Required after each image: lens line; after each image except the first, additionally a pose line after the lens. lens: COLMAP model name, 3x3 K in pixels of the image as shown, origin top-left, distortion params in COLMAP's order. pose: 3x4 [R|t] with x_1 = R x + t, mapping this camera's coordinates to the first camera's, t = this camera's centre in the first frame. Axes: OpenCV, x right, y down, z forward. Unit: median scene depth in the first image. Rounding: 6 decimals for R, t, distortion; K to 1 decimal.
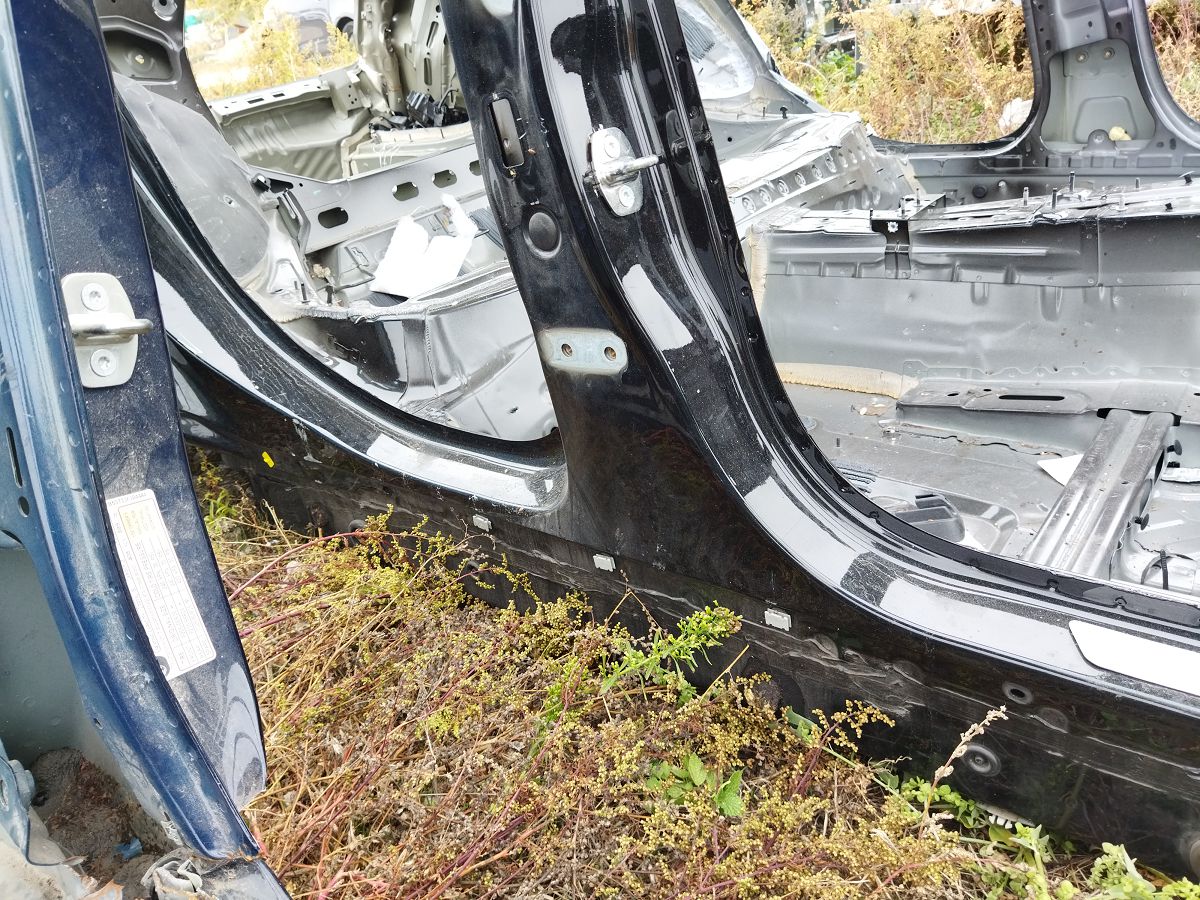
lens RADIAL K [[893.7, 0, 598.6], [0, 893.7, 435.2], [0, 0, 1]] dist [0.109138, -0.169182]
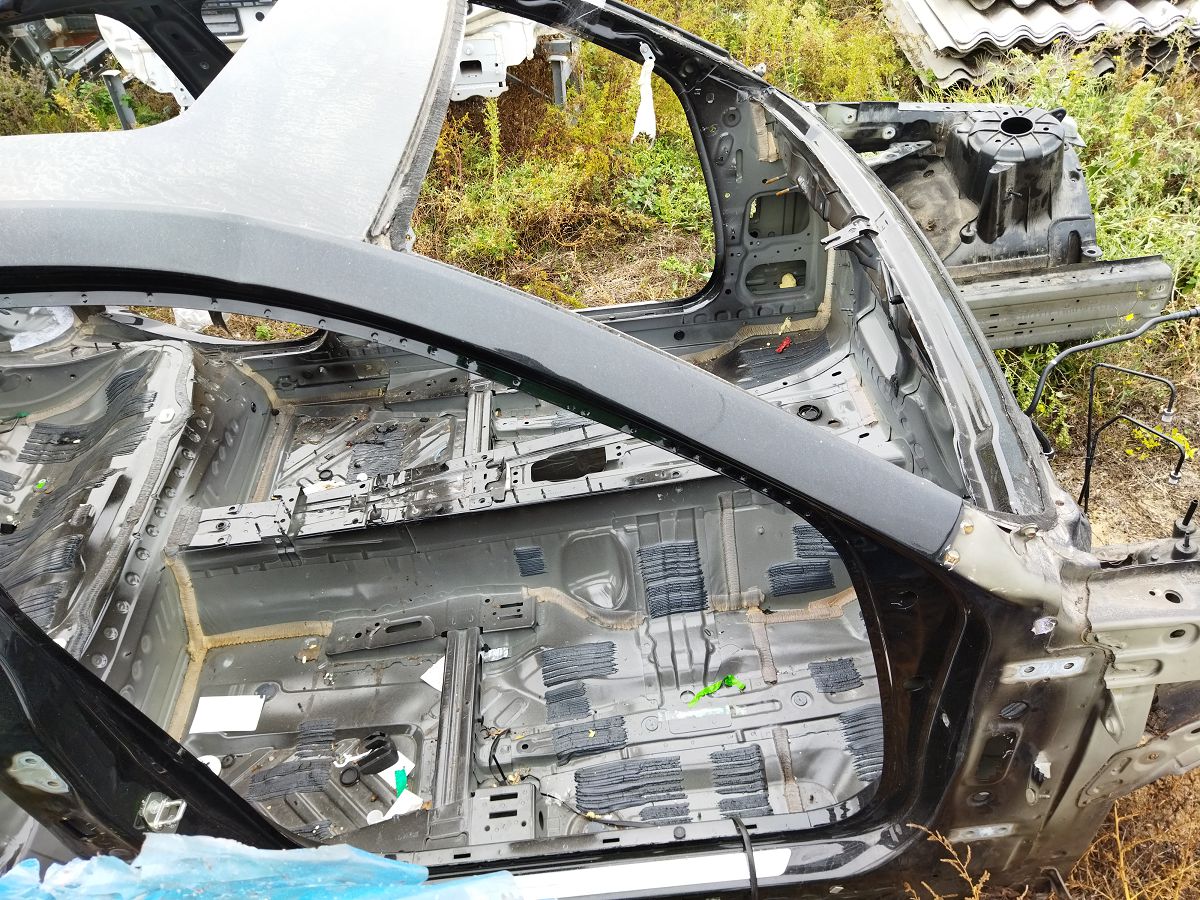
lens RADIAL K [[893.7, 0, 598.6], [0, 893.7, 435.2], [0, 0, 1]] dist [0.109138, -0.169182]
pose [[0.746116, -0.356479, 0.562346, -0.043622], [0.264489, 0.933786, 0.241019, -0.649946], [-0.611029, -0.031094, 0.790997, -0.465029]]
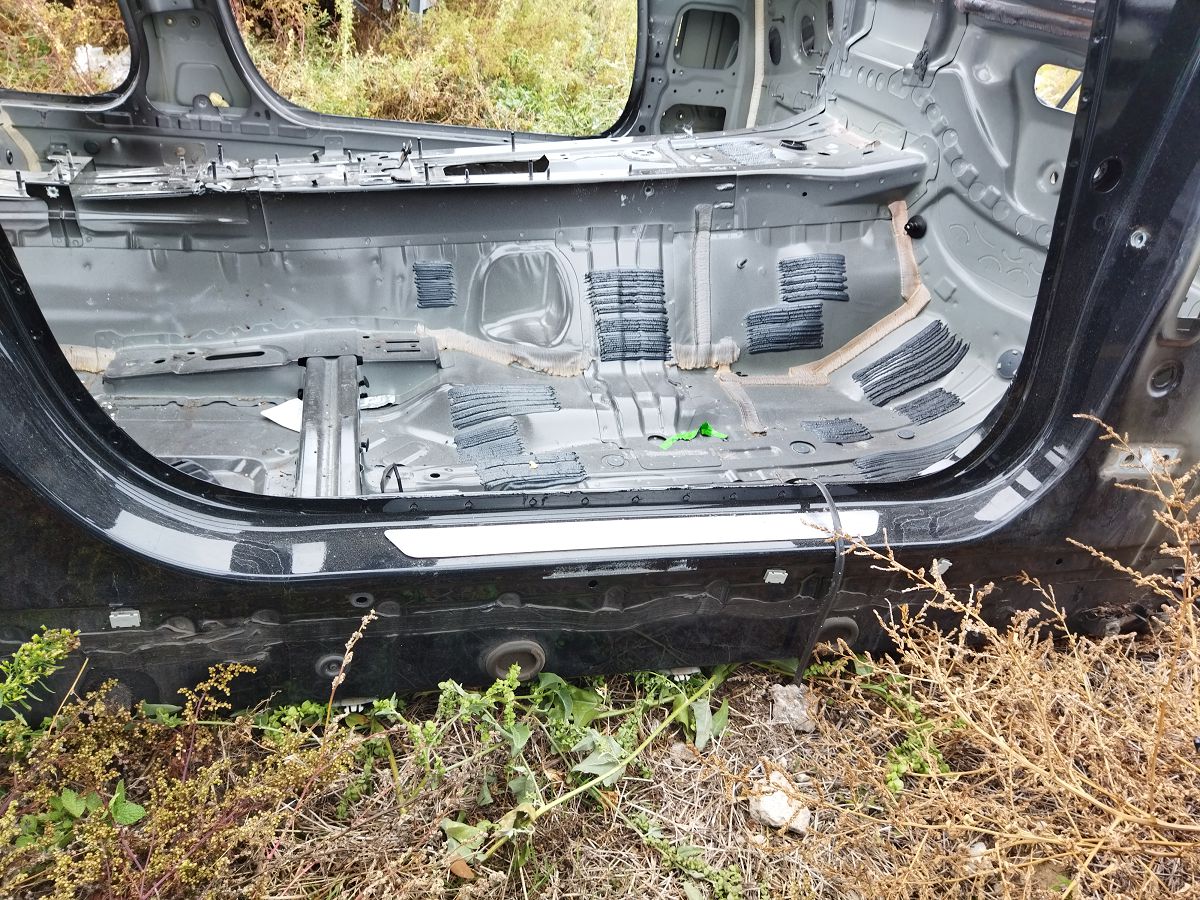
lens RADIAL K [[908.9, 0, 602.2], [0, 908.9, 426.0], [0, 0, 1]] dist [0.110893, -0.180645]
pose [[0.584036, -0.188104, 0.789632, -0.157326], [0.148155, 0.981141, 0.124145, -0.030406], [-0.798093, 0.044483, 0.600891, -0.015385]]
